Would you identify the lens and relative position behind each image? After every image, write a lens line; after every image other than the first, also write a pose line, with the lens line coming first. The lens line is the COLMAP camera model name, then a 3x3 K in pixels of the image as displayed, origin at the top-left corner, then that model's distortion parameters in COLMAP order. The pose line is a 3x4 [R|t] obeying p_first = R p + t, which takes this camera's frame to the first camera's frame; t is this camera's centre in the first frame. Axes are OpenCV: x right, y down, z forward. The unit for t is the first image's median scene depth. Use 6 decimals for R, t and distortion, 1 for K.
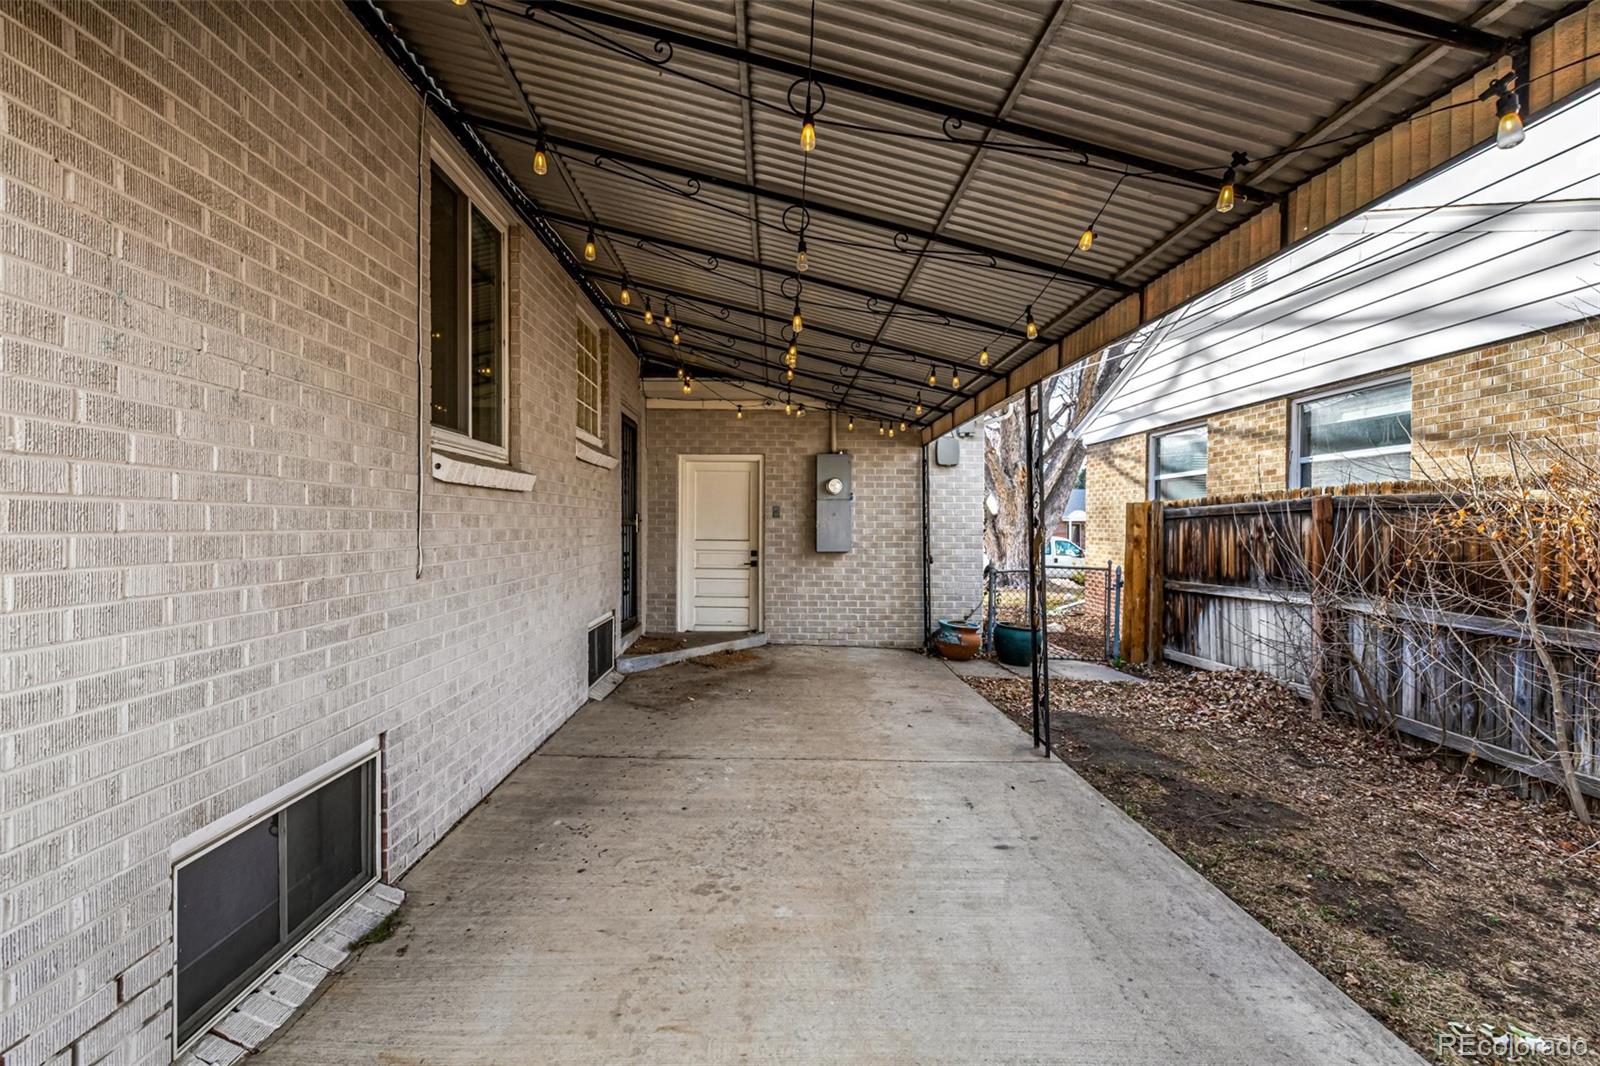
lens RADIAL K [[668.8, 0, 805.6], [0, 668.8, 533.8], [0, 0, 1]] dist [0.002384, -0.000782]
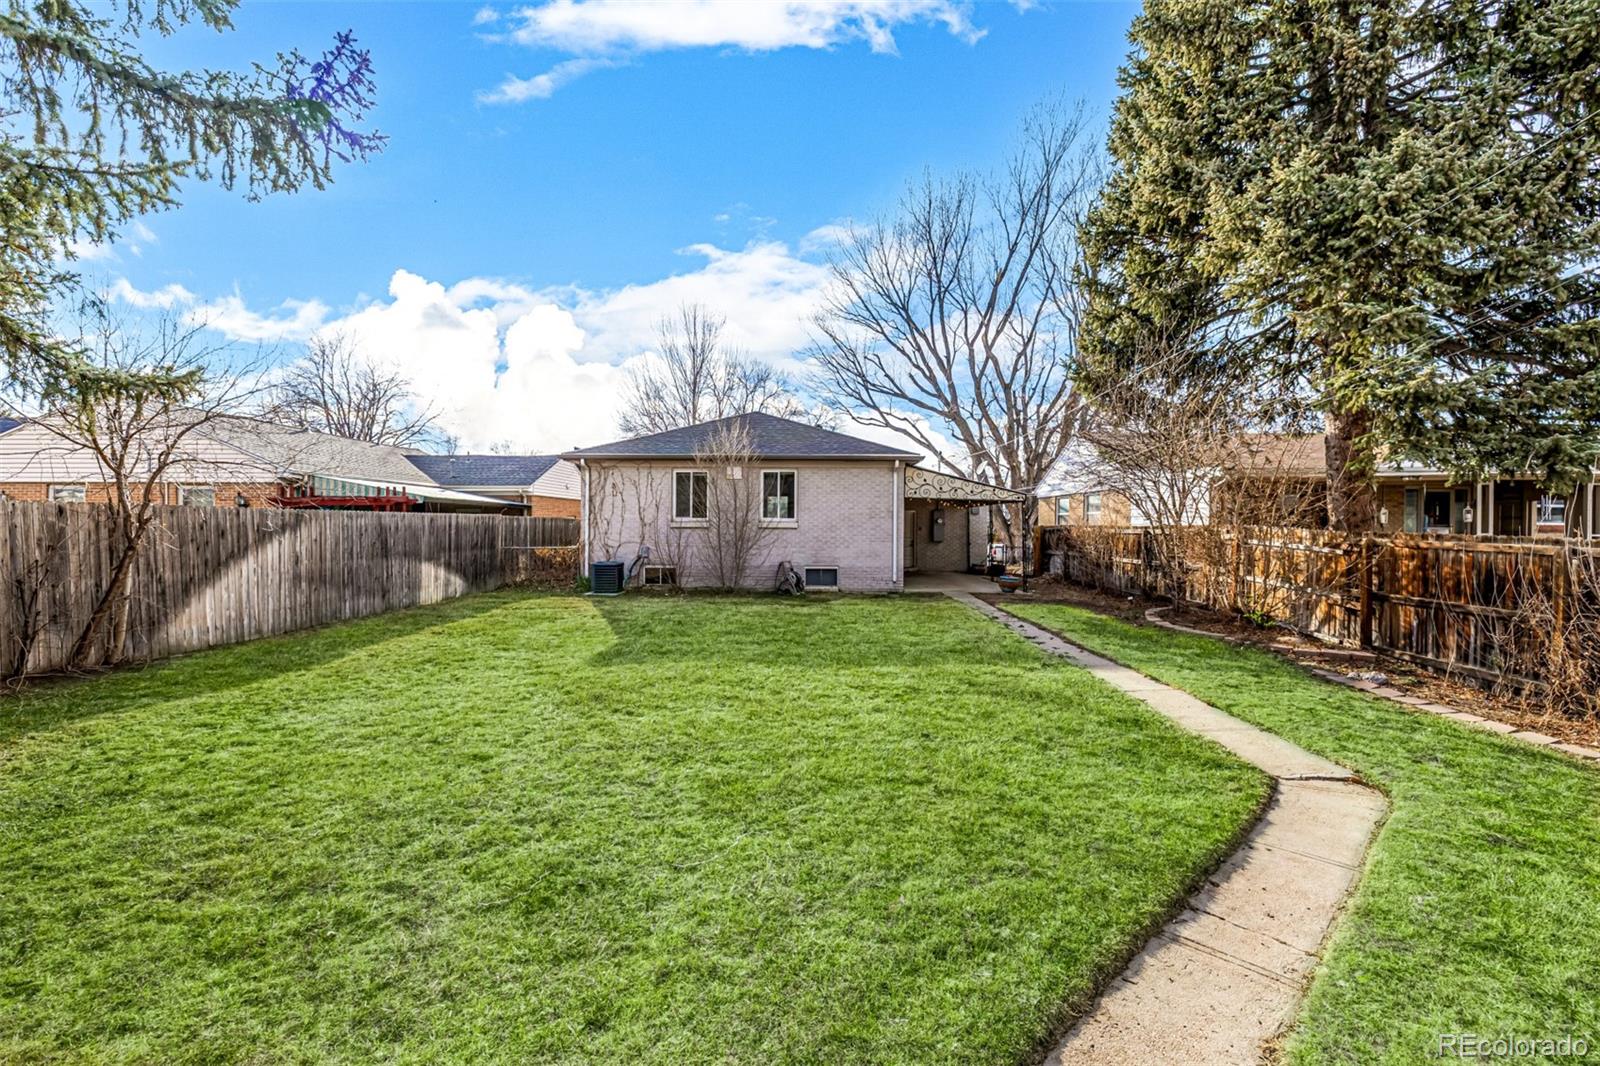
lens RADIAL K [[668.8, 0, 798.0], [0, 668.8, 528.0], [0, 0, 1]] dist [0.002384, -0.000782]
pose [[0.996739, 0.002951, -0.080641, -0.365619], [-0.003511, 0.999971, -0.006809, -0.011630], [0.080619, 0.007070, 0.996720, -2.195945]]
